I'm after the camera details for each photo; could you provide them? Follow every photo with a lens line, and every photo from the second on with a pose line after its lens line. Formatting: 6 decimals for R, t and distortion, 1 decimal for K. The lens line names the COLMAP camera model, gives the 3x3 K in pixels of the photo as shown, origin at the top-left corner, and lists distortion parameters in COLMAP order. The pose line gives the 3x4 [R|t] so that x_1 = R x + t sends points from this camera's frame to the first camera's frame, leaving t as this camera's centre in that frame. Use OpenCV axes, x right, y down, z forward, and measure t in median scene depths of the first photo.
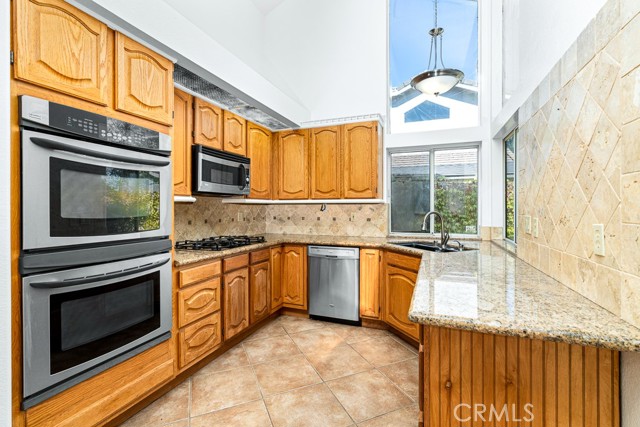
lens RADIAL K [[289.0, 0, 324.3], [0, 289.0, 210.0], [0, 0, 1]] dist [-0.007622, 0.001864]
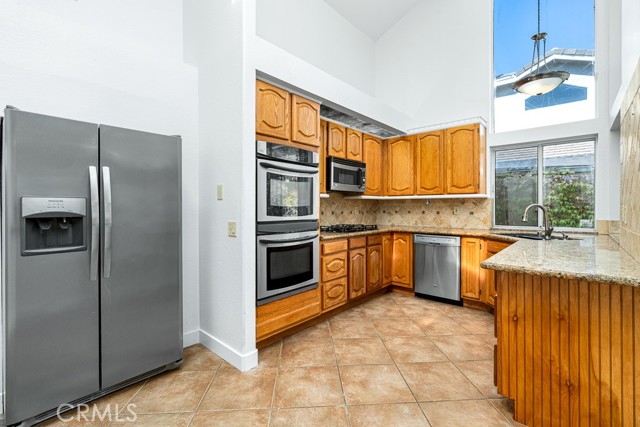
lens RADIAL K [[289.0, 0, 322.0], [0, 289.0, 207.0], [0, 0, 1]] dist [-0.007622, 0.001864]
pose [[0.935044, 0.000166, -0.354532, 0.016331], [-0.002278, 0.999982, -0.005541, 0.026375], [0.354525, 0.005989, 0.935028, -0.332452]]
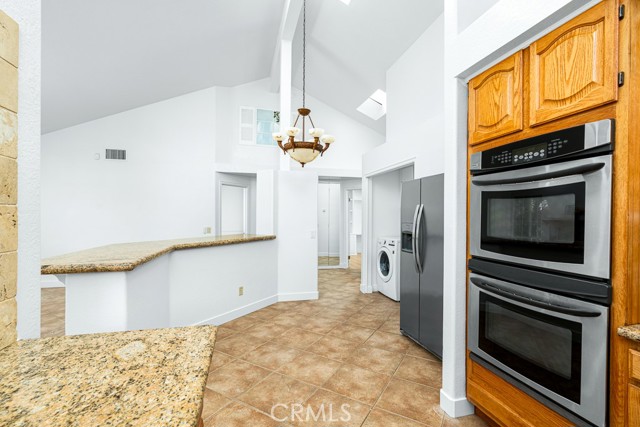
lens RADIAL K [[289.0, 0, 321.2], [0, 289.0, 217.0], [0, 0, 1]] dist [-0.007622, 0.001864]
pose [[-0.813441, 0.001379, -0.581645, 0.268185], [-0.005768, 0.999929, 0.010437, -0.039394], [0.581618, 0.011845, -0.813376, 0.934409]]
